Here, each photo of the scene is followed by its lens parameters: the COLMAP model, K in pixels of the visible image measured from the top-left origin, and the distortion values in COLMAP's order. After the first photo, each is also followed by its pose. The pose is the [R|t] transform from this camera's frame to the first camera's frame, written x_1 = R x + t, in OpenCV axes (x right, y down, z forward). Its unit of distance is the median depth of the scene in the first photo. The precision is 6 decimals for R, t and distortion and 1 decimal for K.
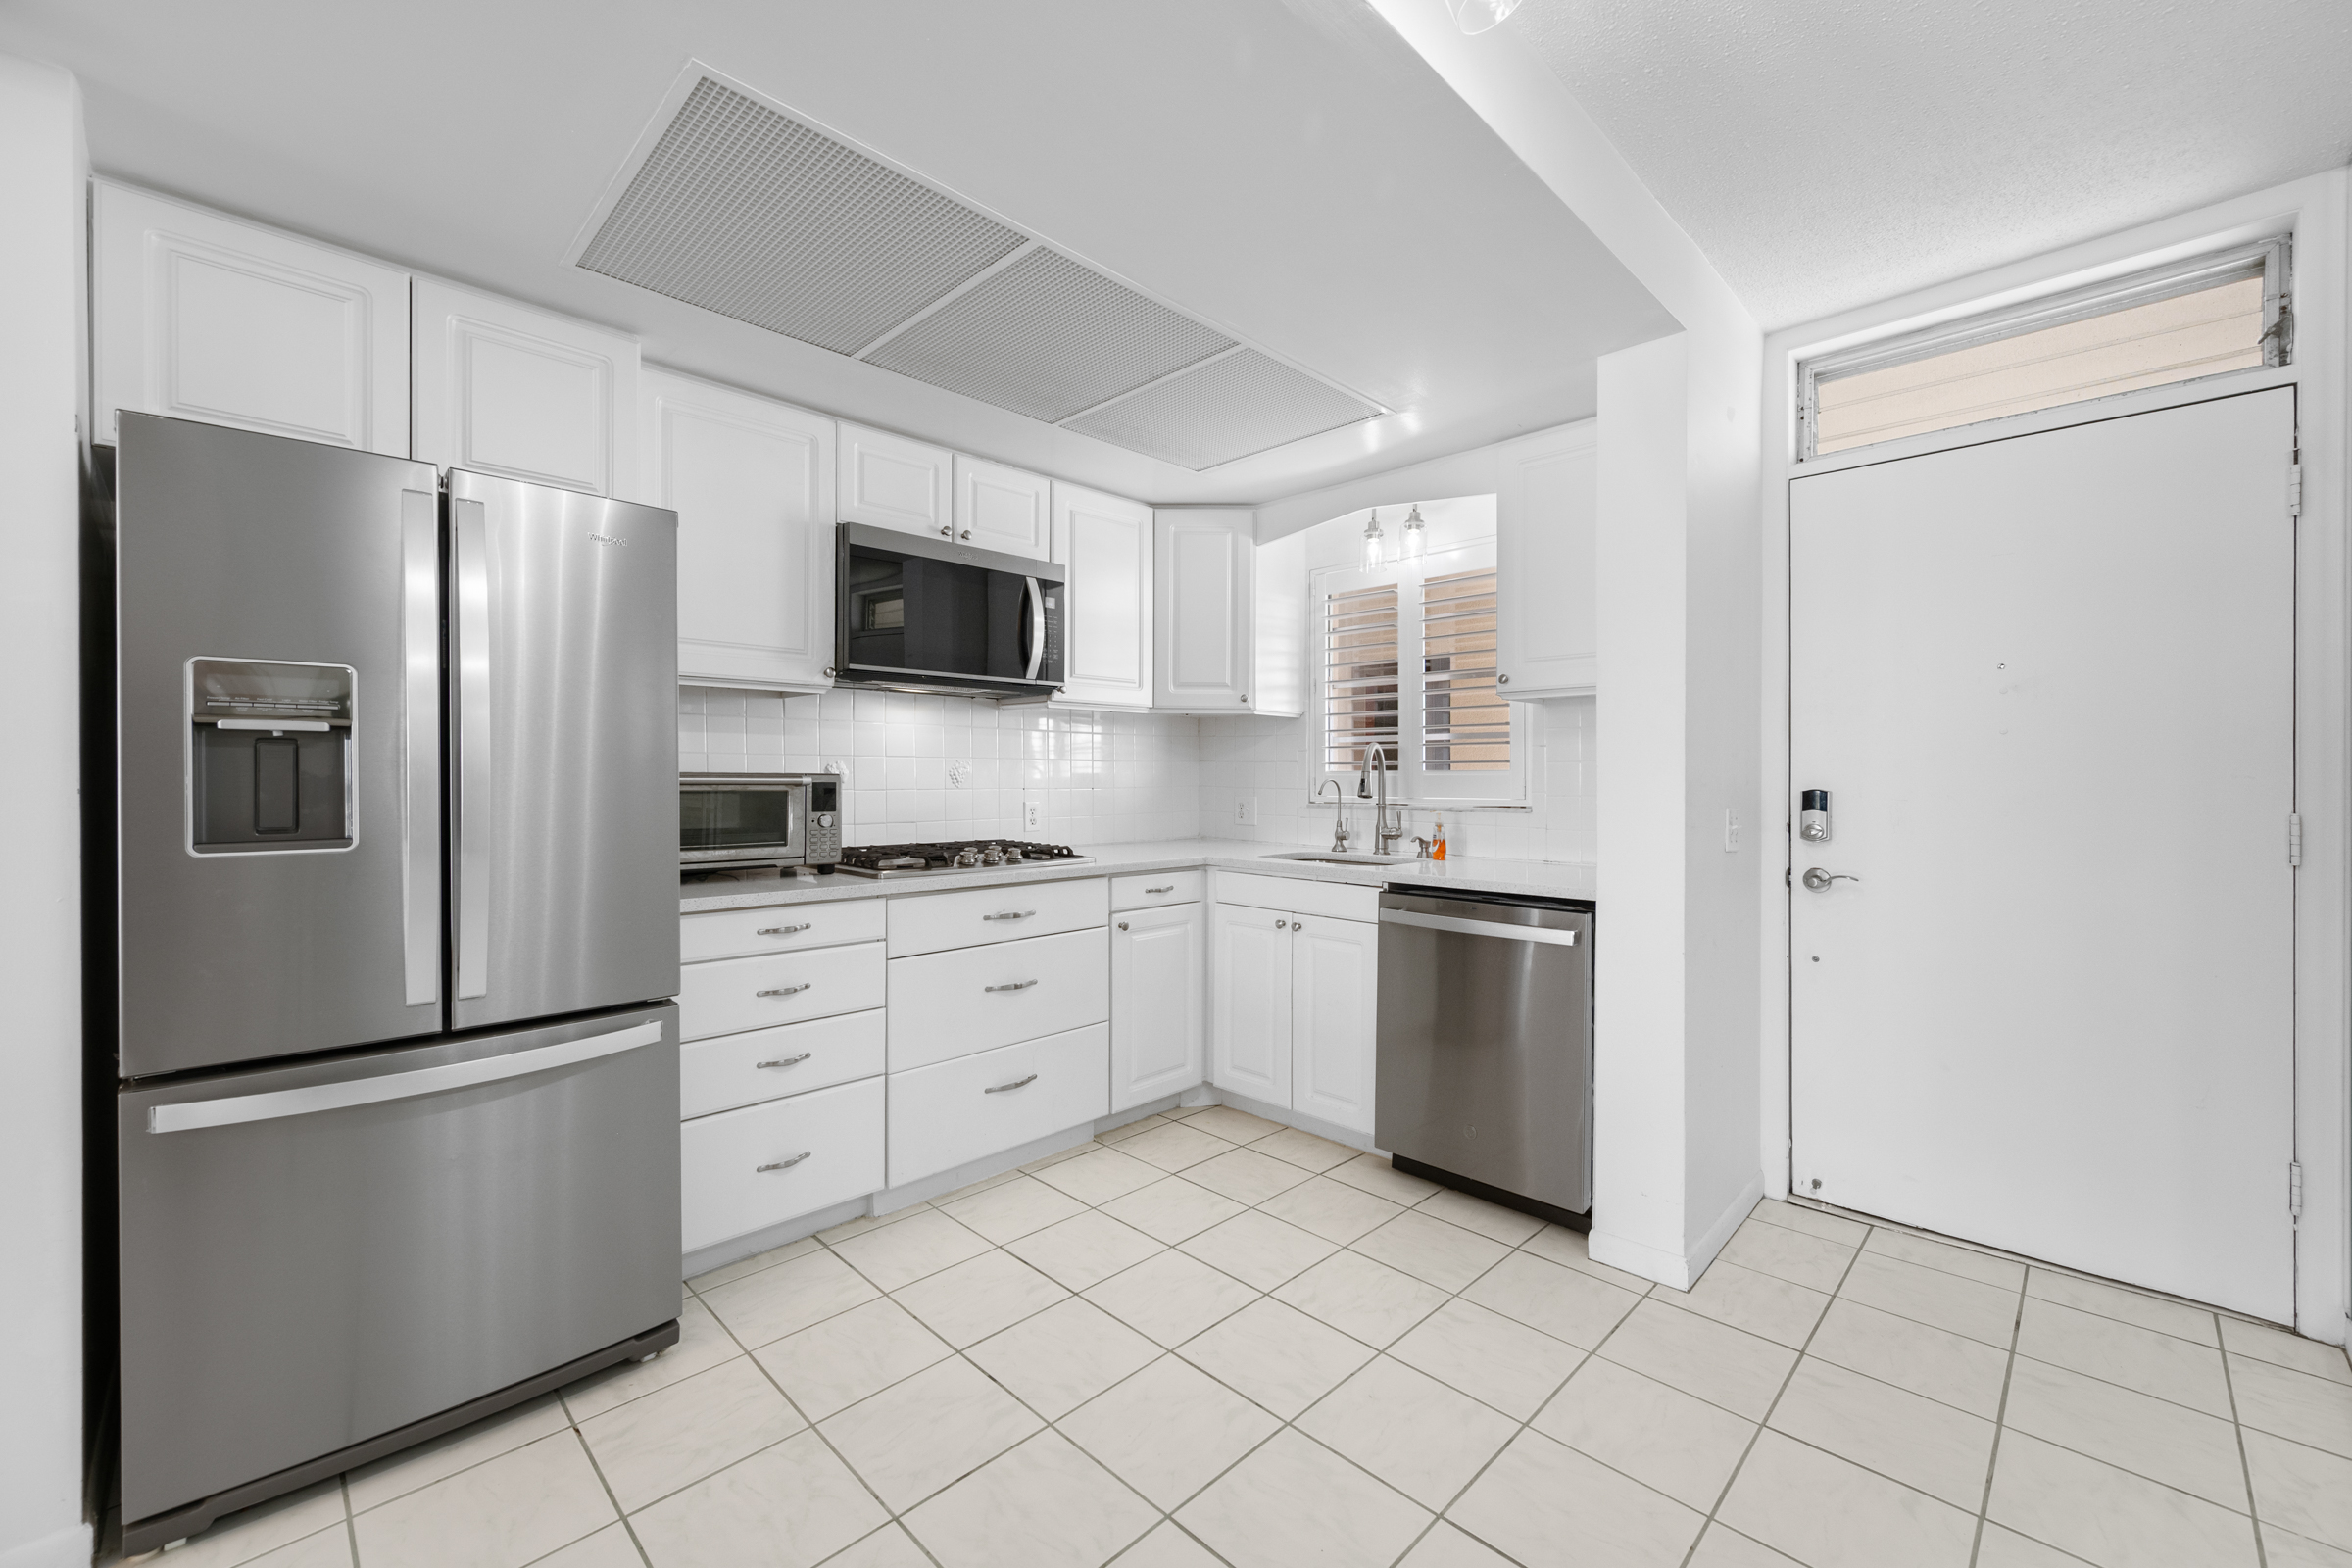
lens RADIAL K [[943.4, 0, 1191.6], [0, 943.4, 783.6], [0, 0, 1]] dist [0.004184, -0.000597]
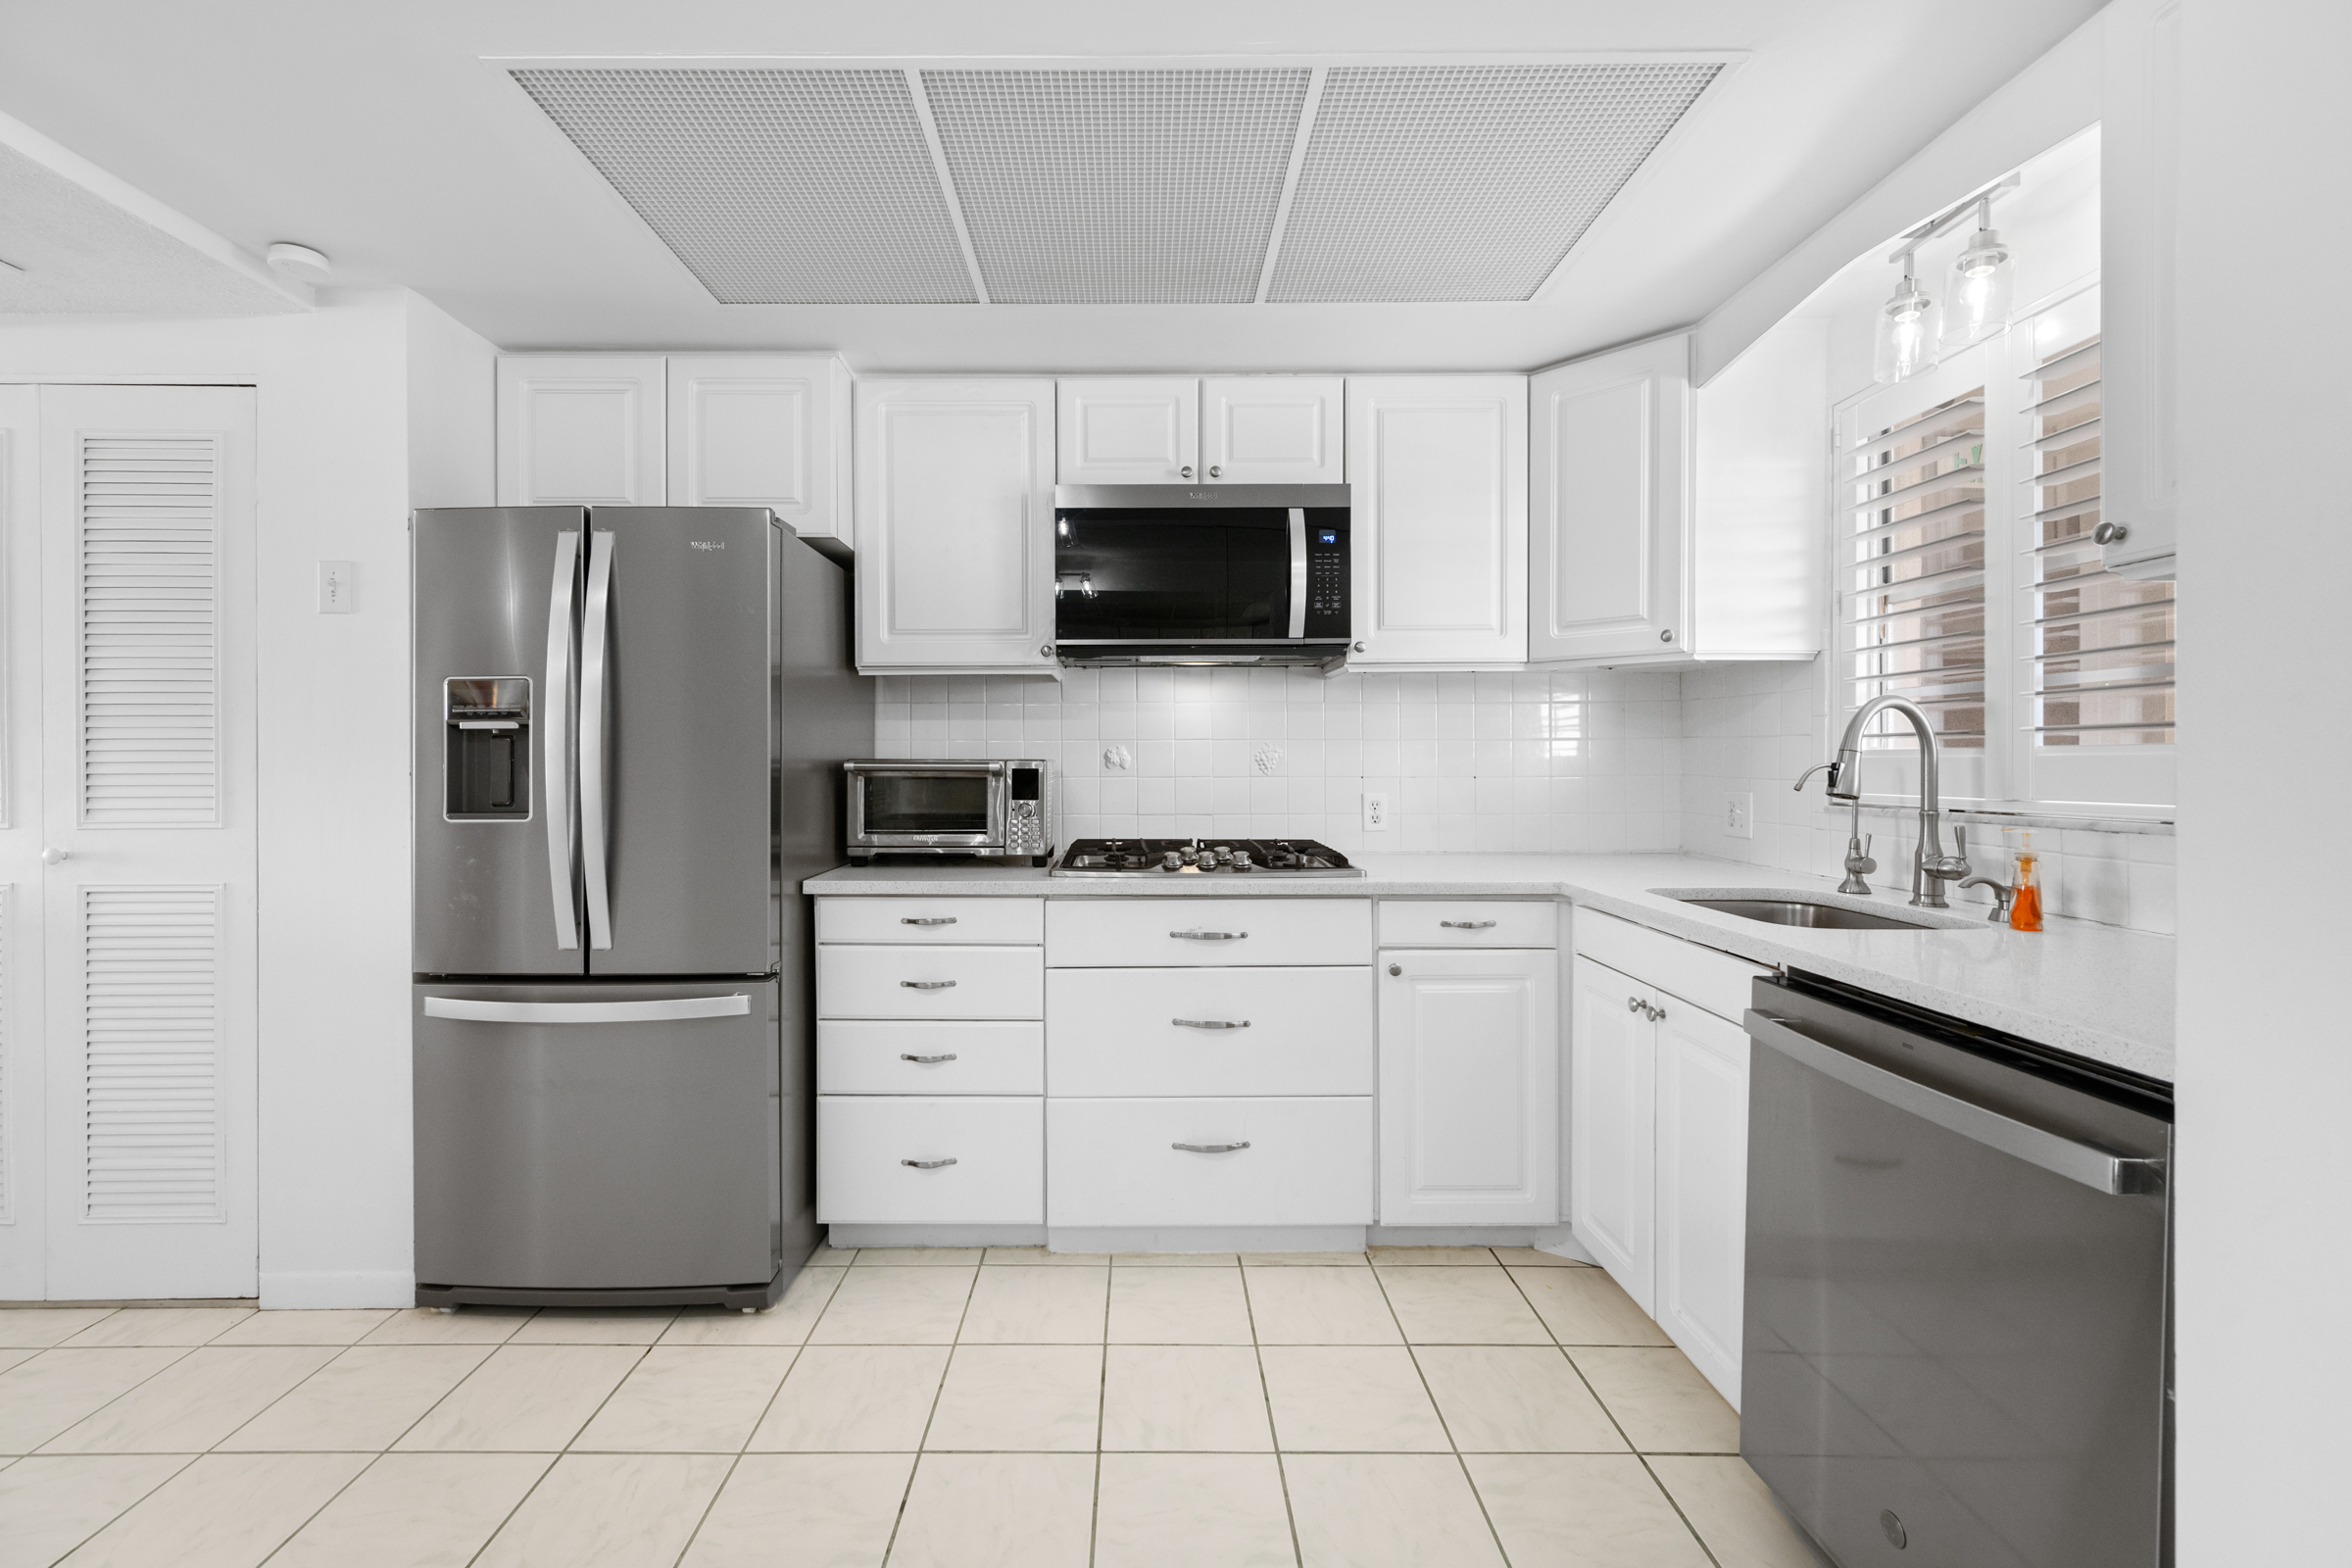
lens RADIAL K [[974.7, 0, 1152.2], [0, 974.7, 772.6], [0, 0, 1]] dist [0.004302, -0.000780]
pose [[0.699299, 0.004330, -0.714816, 0.356276], [-0.002168, 0.999990, 0.003936, -0.001373], [0.714826, -0.001203, 0.699301, 0.378662]]
